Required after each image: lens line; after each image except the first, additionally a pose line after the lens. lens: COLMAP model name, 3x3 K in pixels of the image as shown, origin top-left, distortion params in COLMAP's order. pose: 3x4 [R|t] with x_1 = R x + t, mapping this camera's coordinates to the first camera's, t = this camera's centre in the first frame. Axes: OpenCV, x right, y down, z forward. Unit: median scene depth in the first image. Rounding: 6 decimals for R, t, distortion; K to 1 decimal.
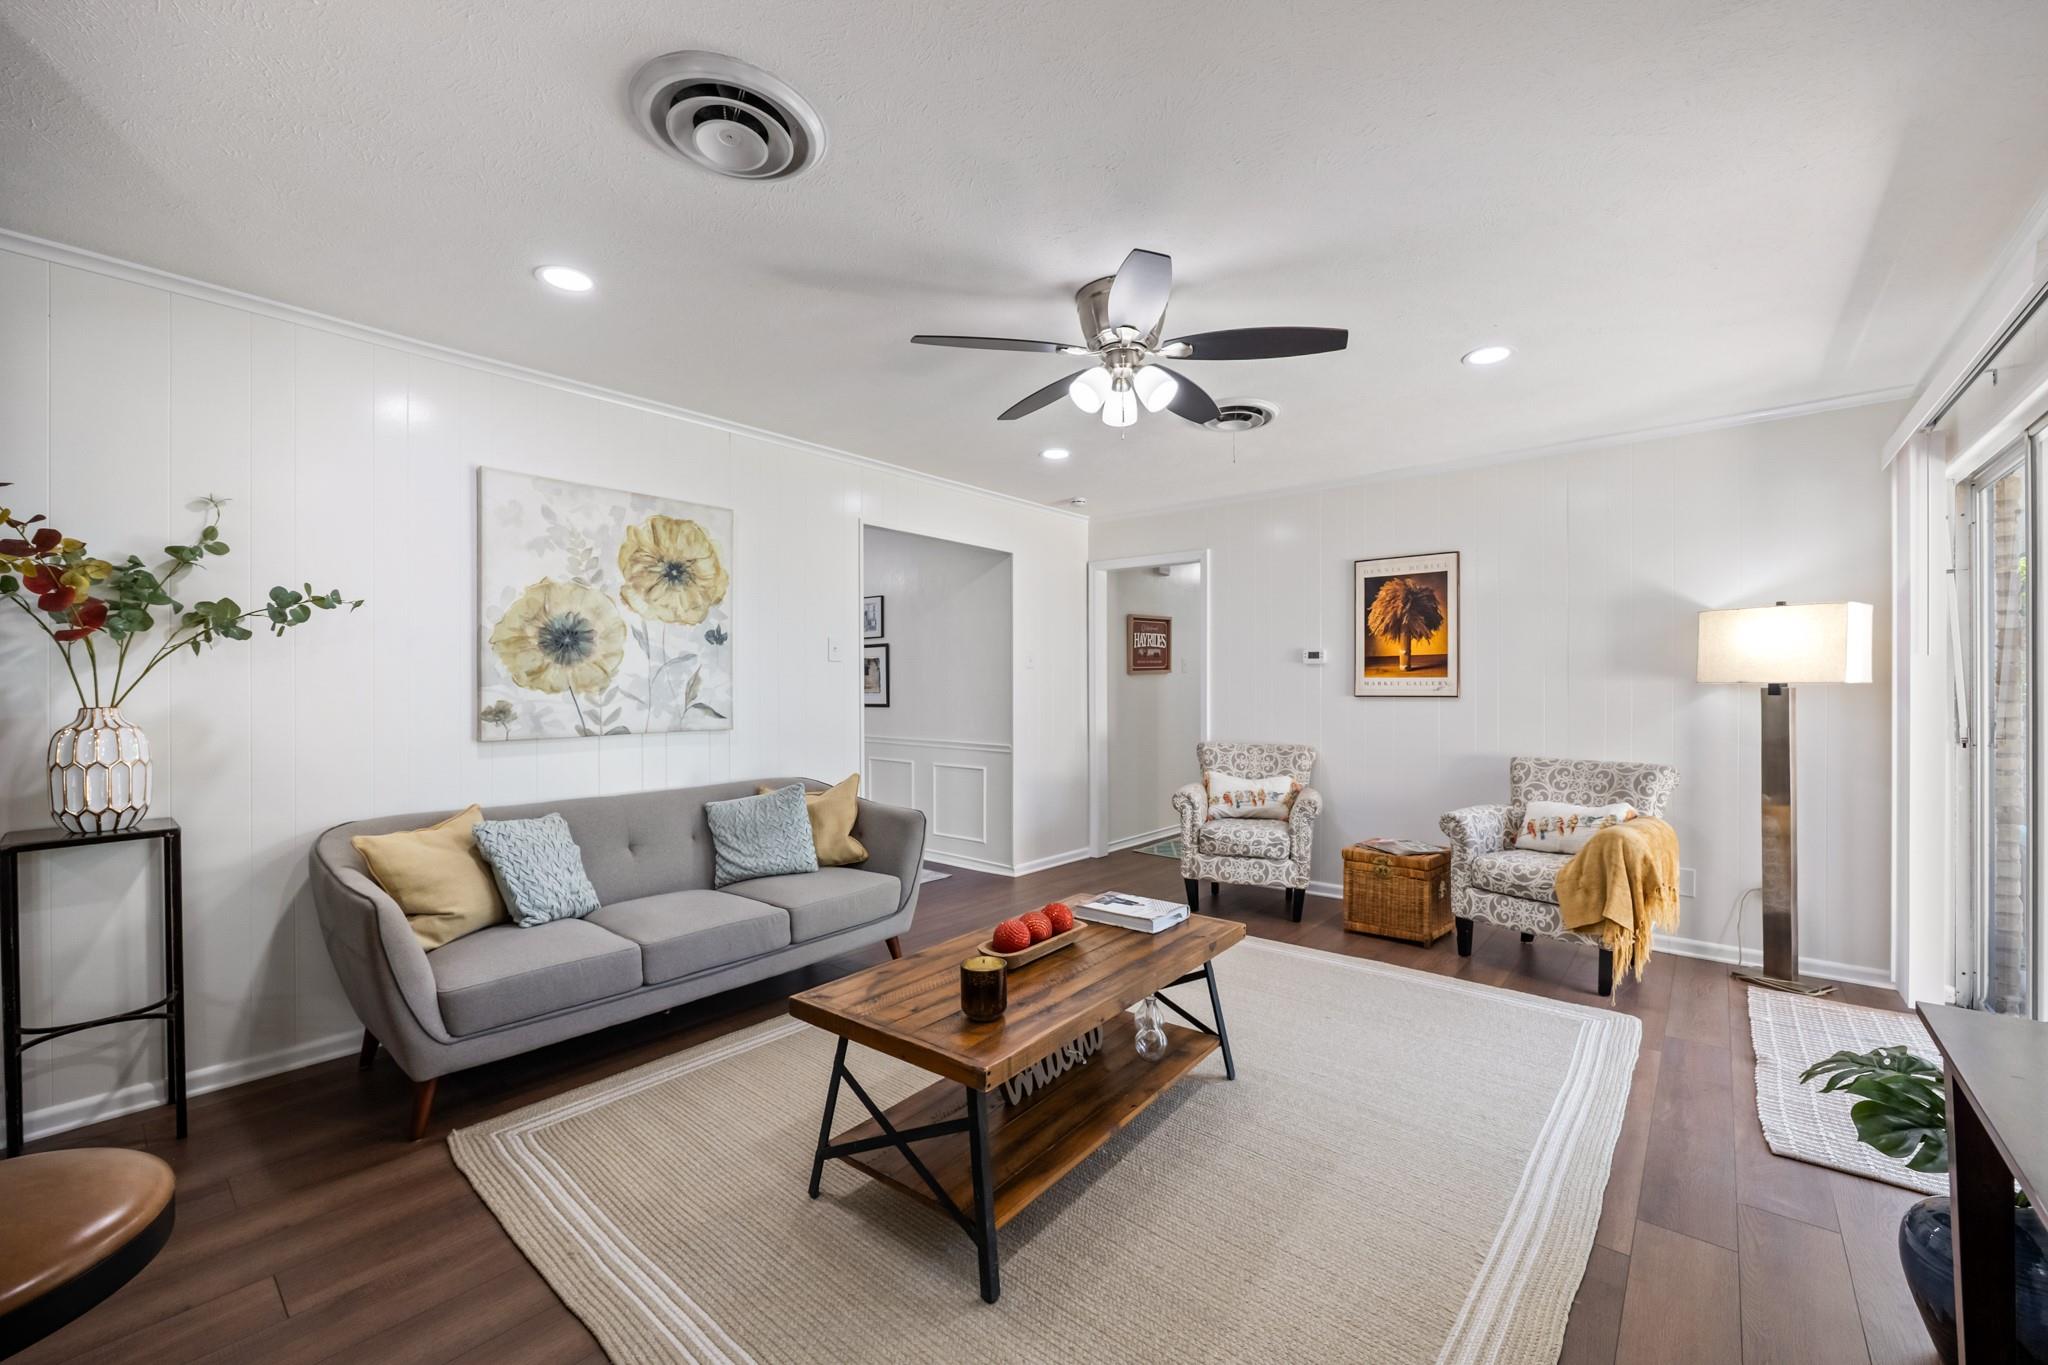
lens RADIAL K [[833.0, 0, 1025.2], [0, 833.0, 687.8], [0, 0, 1]] dist [-0.010524, 0.001706]
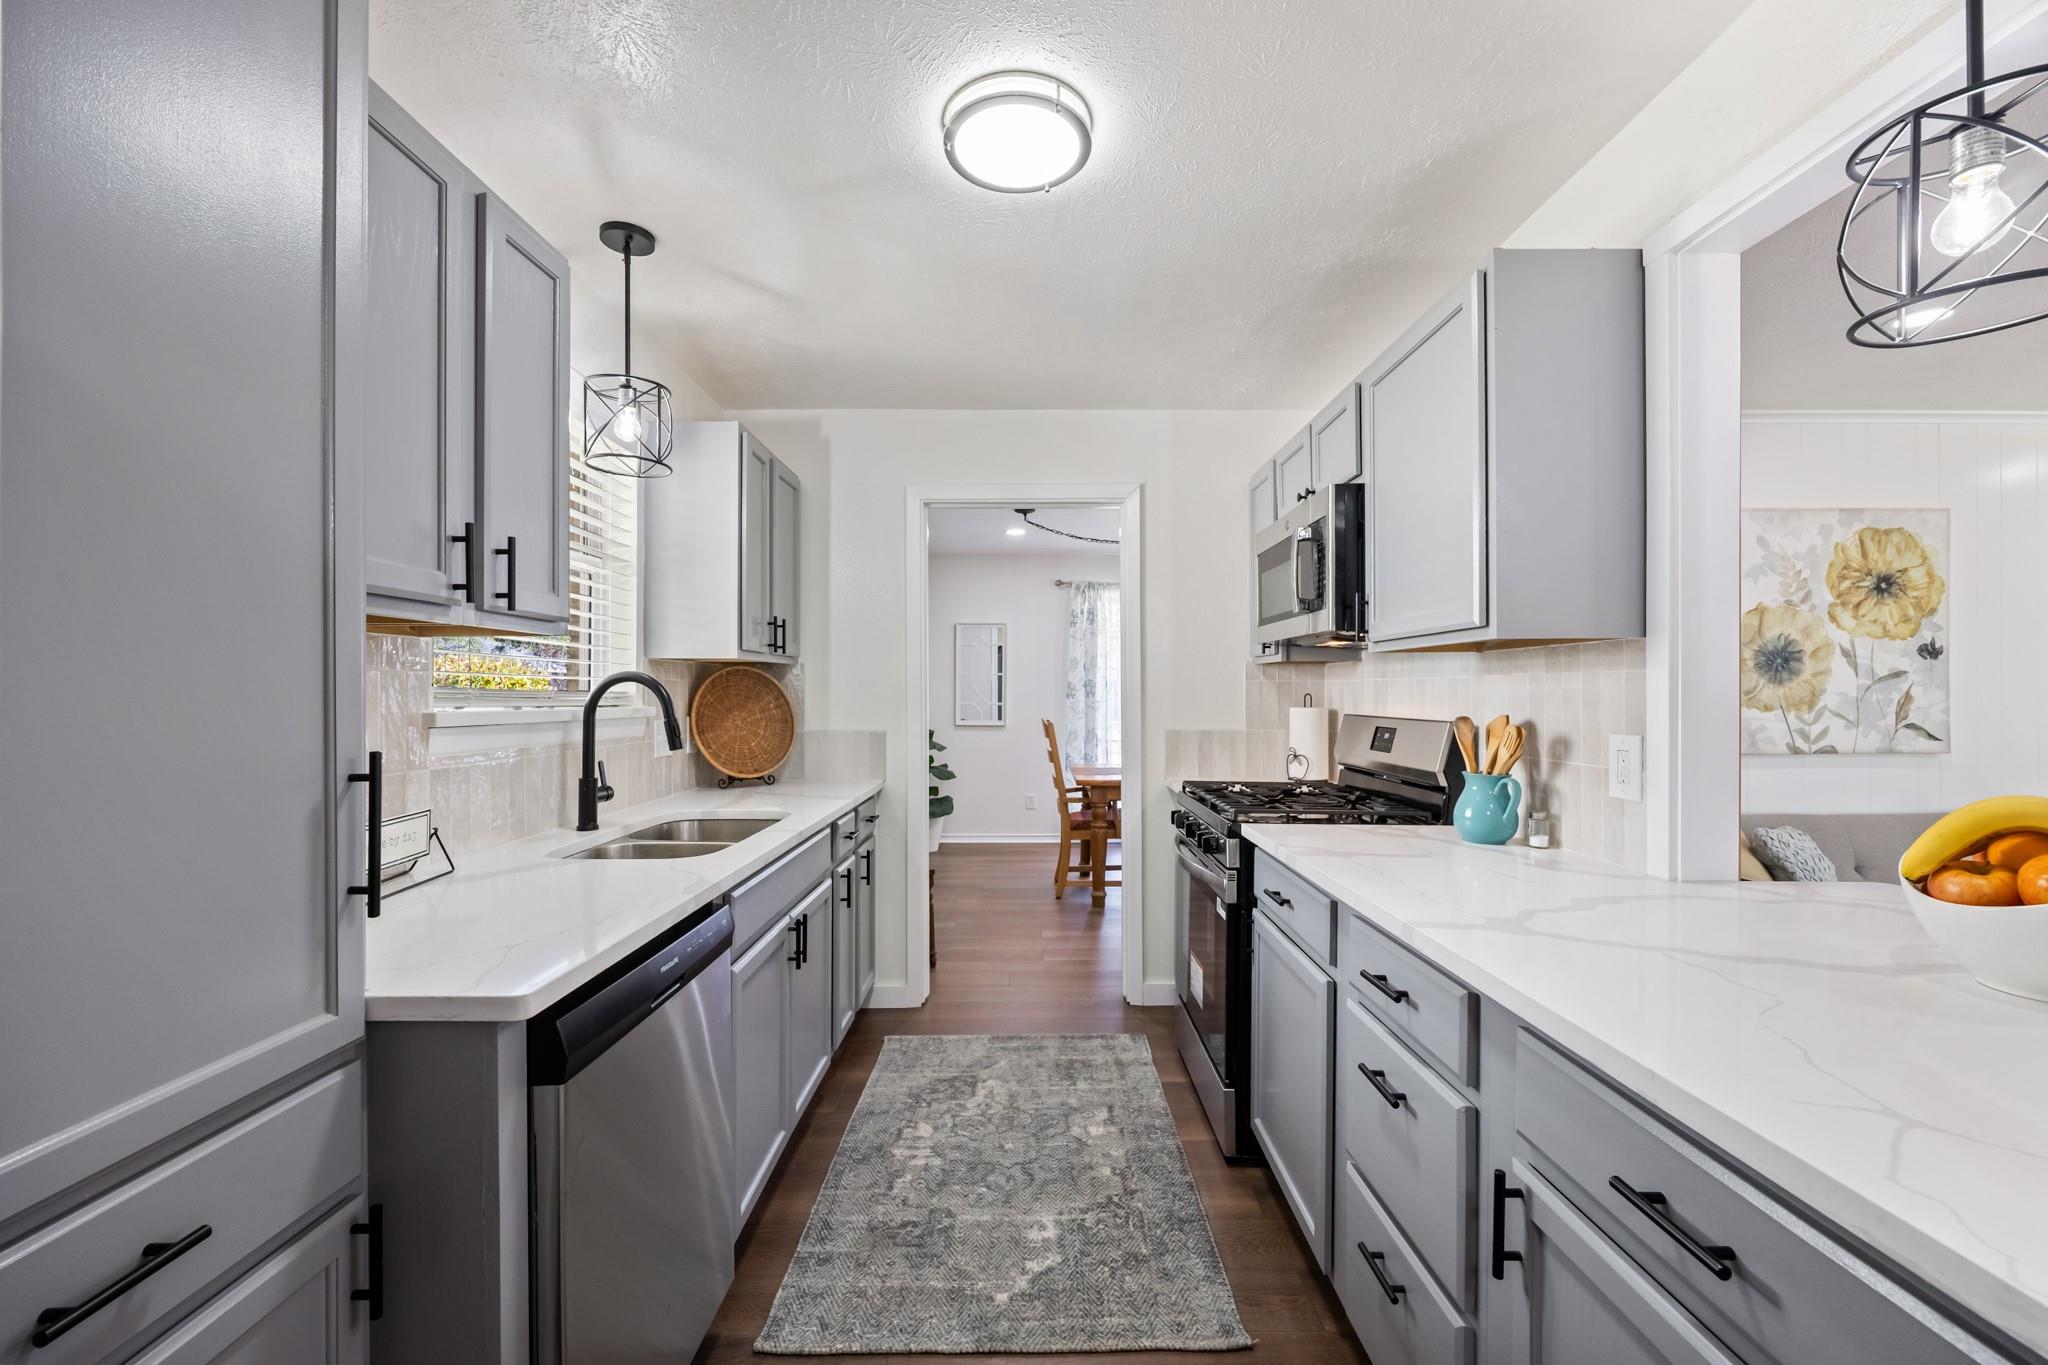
lens RADIAL K [[833.0, 0, 1023.2], [0, 833.0, 688.0], [0, 0, 1]] dist [-0.010524, 0.001706]
pose [[0.644160, -0.002467, -0.764887, -0.326029], [-0.002147, 0.999985, -0.005034, -0.014135], [0.764888, 0.004884, 0.644145, -0.349683]]
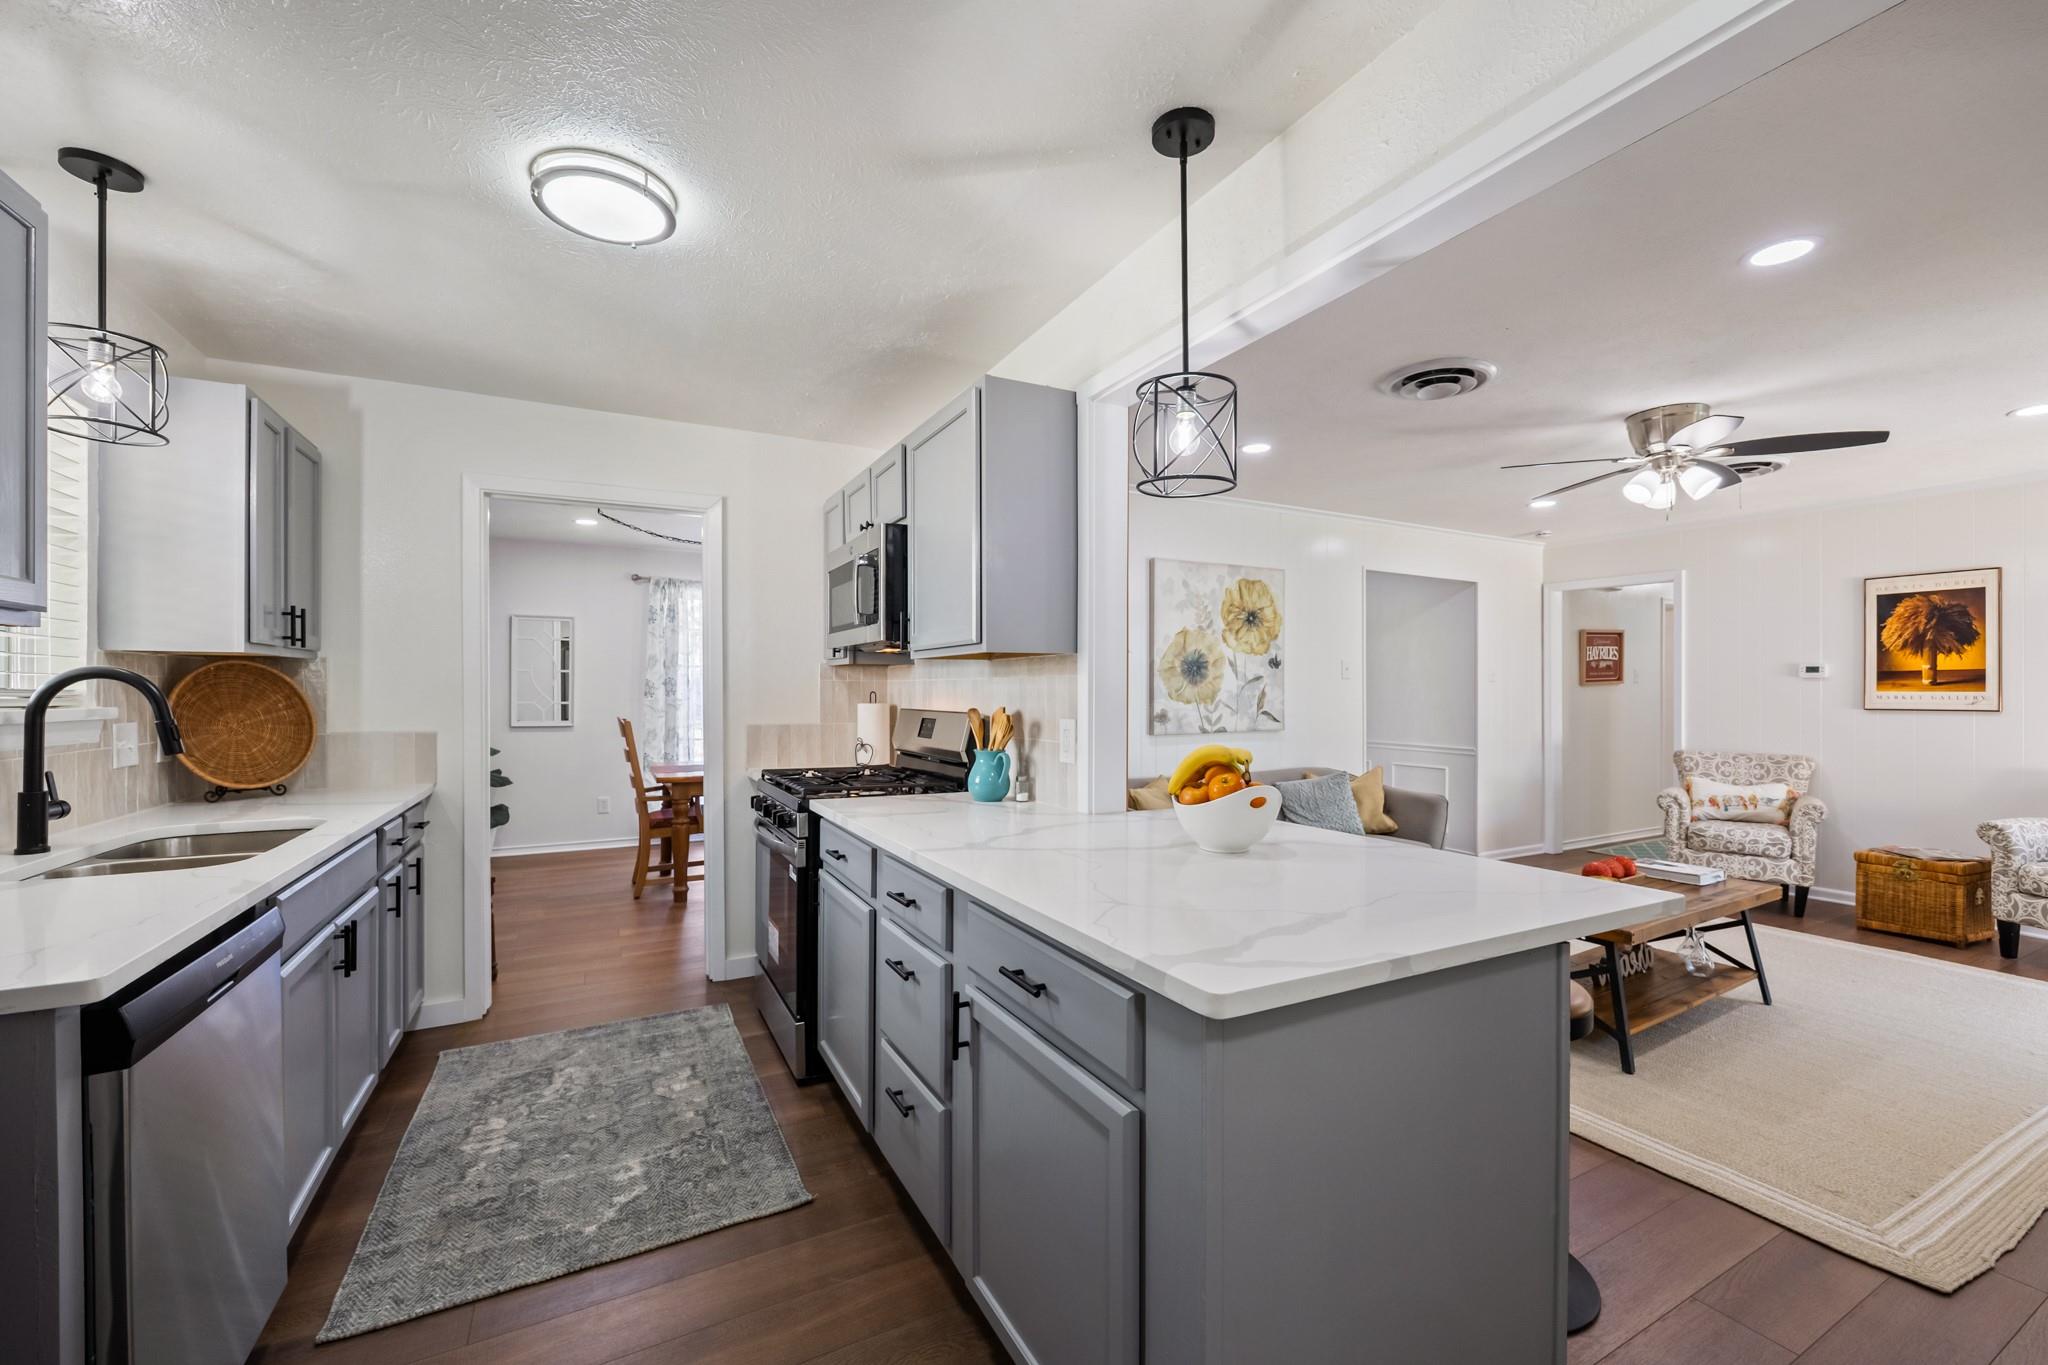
lens RADIAL K [[833.0, 0, 1029.0], [0, 833.0, 690.8], [0, 0, 1]] dist [-0.010524, 0.001706]
pose [[0.927670, 0.000862, -0.373399, -0.238006], [-0.001363, 0.999998, -0.001078, -0.013344], [0.373398, 0.001509, 0.927670, -0.440315]]
